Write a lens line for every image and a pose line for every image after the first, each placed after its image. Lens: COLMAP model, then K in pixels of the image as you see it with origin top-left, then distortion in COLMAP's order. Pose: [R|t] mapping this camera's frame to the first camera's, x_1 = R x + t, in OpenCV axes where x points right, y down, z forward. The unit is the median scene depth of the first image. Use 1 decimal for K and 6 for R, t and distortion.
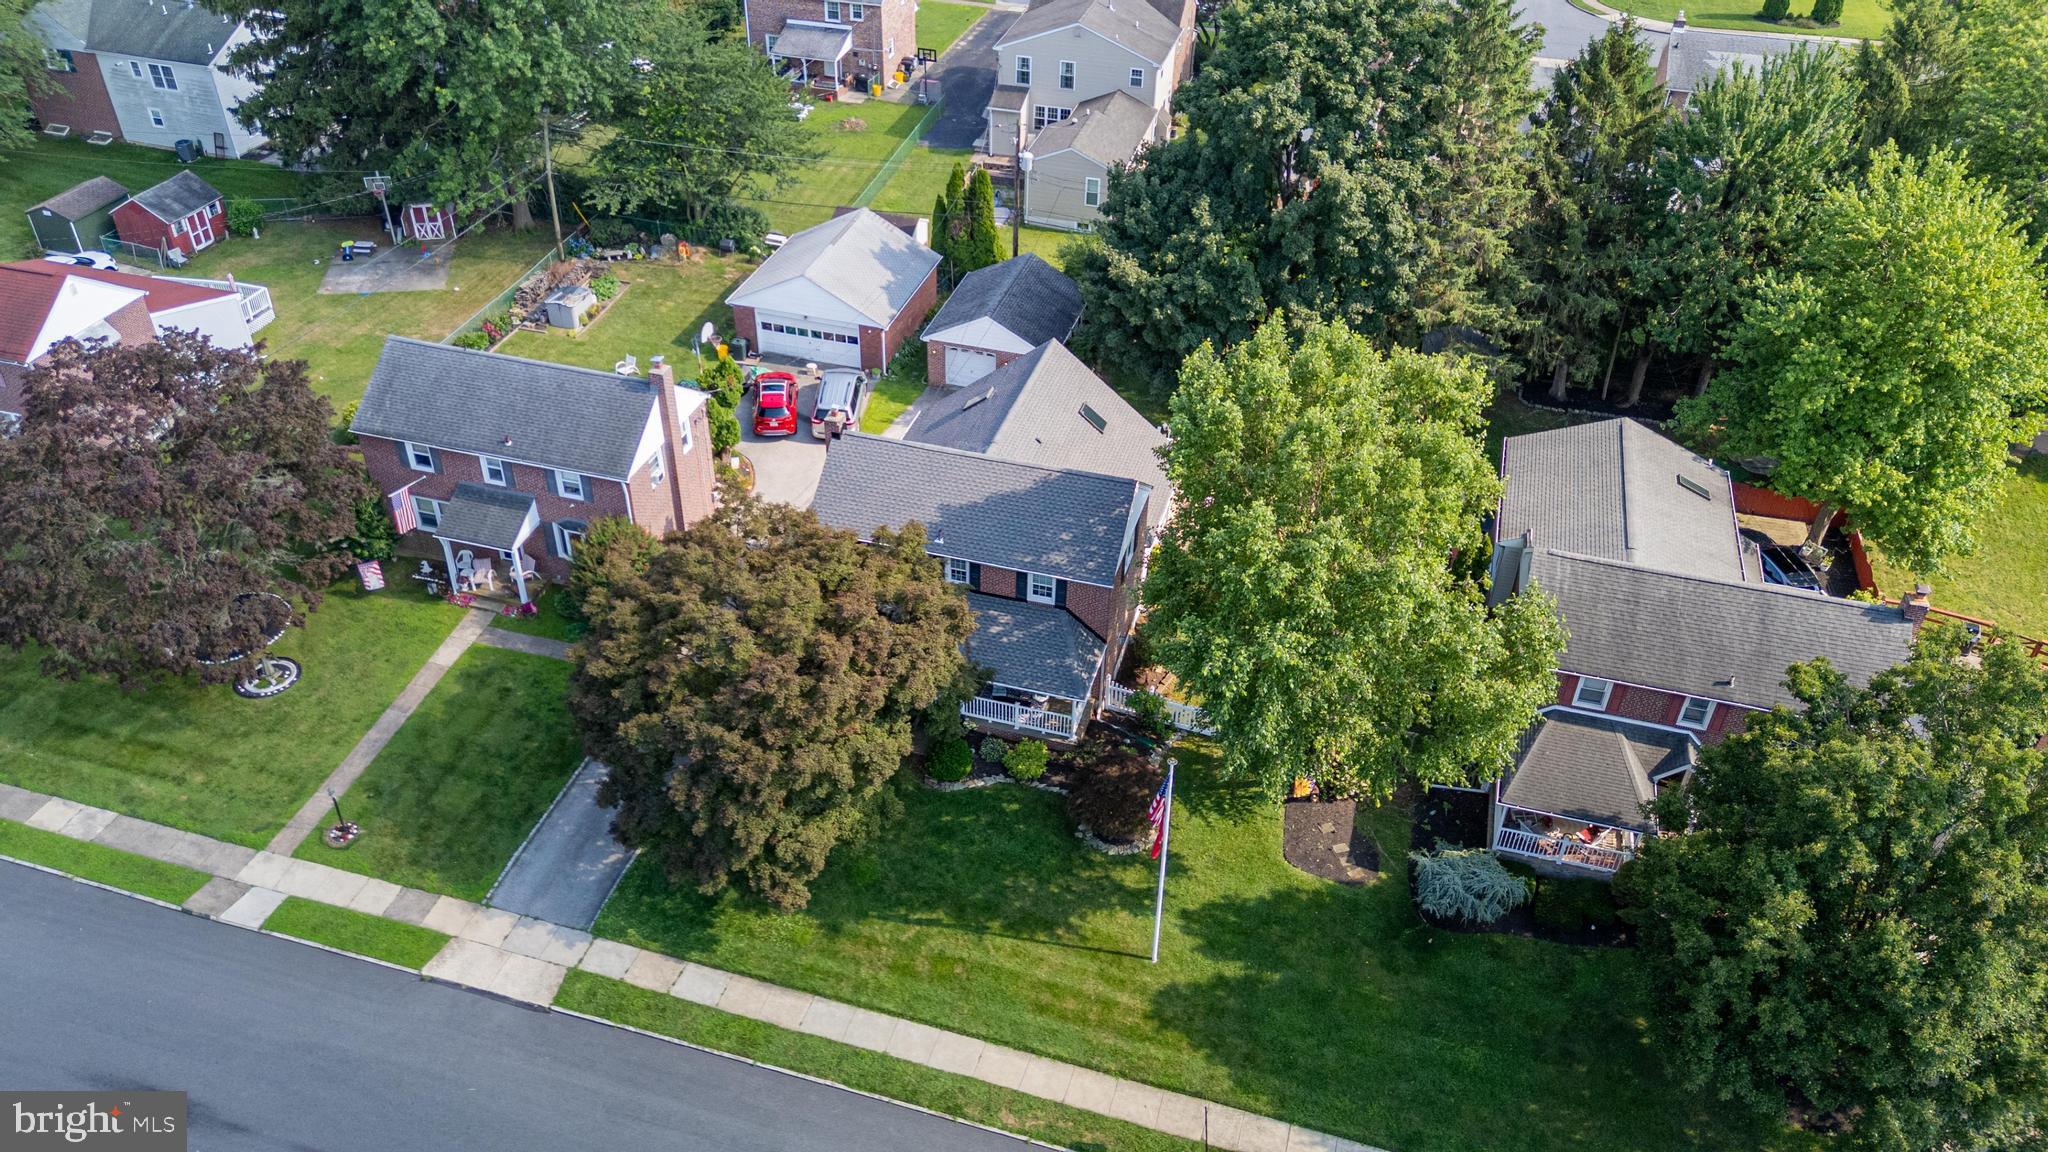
lens RADIAL K [[1486.1, 0, 1025.3], [0, 1486.1, 573.9], [0, 0, 1]] dist [0.052525, -0.012006]
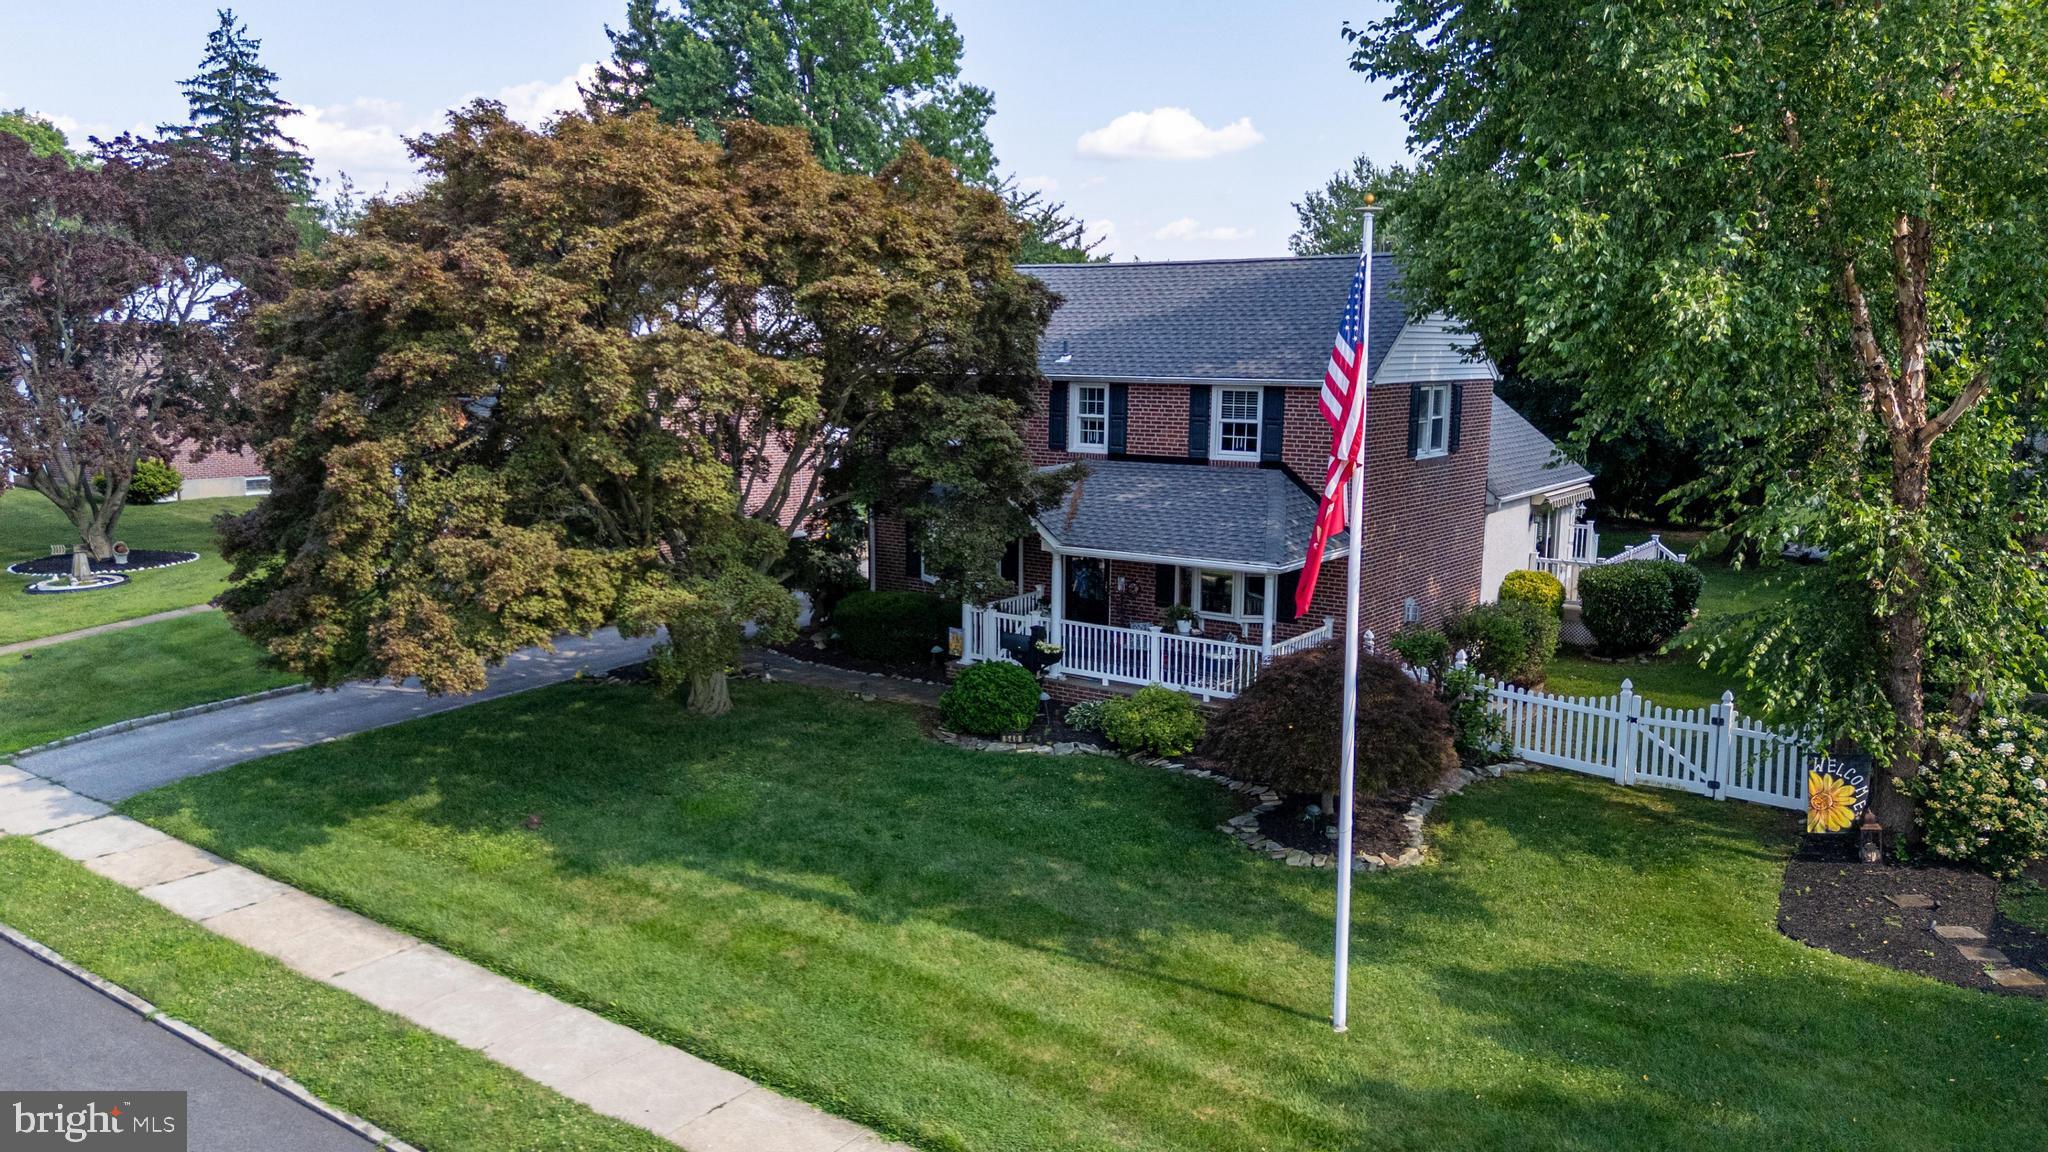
lens RADIAL K [[1486.1, 0, 1026.6], [0, 1486.1, 579.1], [0, 0, 1]] dist [0.052525, -0.012006]
pose [[0.947829, 0.050439, -0.314765, 0.112798], [-0.187320, 0.887072, -0.421917, 0.303452], [0.257938, 0.458867, 0.850240, 0.605364]]
